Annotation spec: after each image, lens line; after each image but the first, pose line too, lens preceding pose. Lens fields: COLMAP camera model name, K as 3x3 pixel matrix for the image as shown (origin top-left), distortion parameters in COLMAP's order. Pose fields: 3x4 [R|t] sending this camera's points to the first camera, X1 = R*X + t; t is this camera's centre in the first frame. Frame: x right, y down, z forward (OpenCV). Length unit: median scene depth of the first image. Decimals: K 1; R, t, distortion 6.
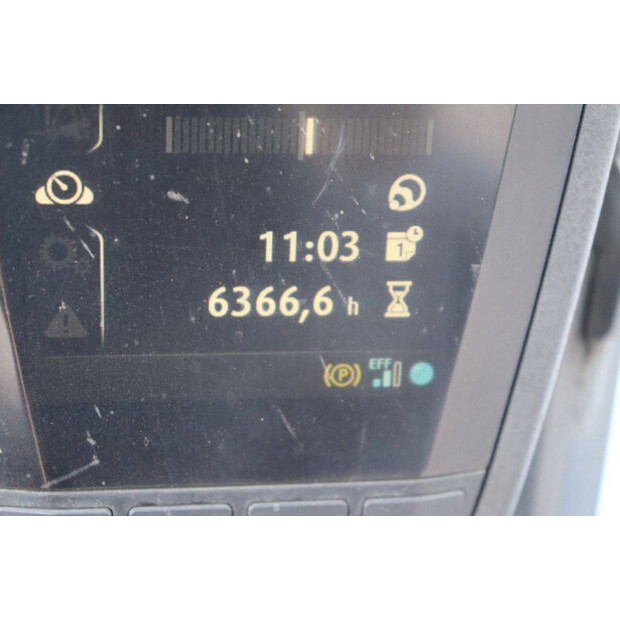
lens RADIAL K [[1427.4, 0, 310.0], [0, 1427.4, 310.0], [0, 0, 1]] dist [0.515166, -6.055599]
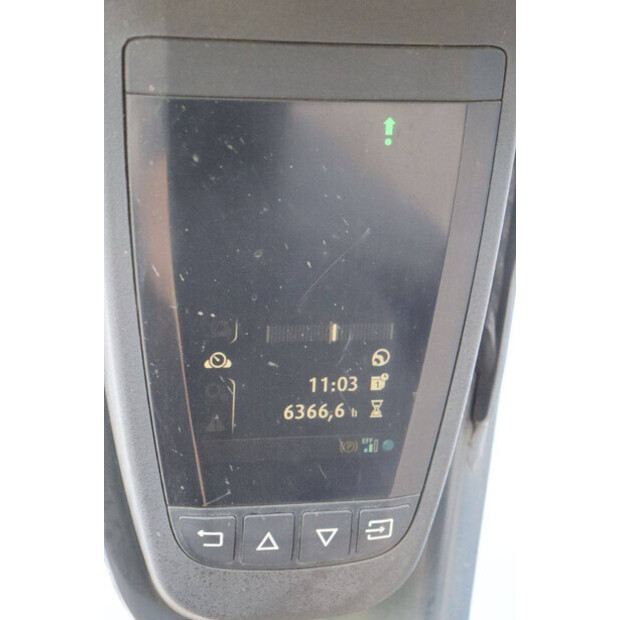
lens RADIAL K [[1427.4, 0, 310.0], [0, 1427.4, 310.0], [0, 0, 1]] dist [0.515166, -6.055599]
pose [[0.998464, -0.009396, 0.054607, -0.142376], [0.010300, 0.999814, -0.016288, -0.116189], [-0.054443, 0.016825, 0.998375, -1.019302]]
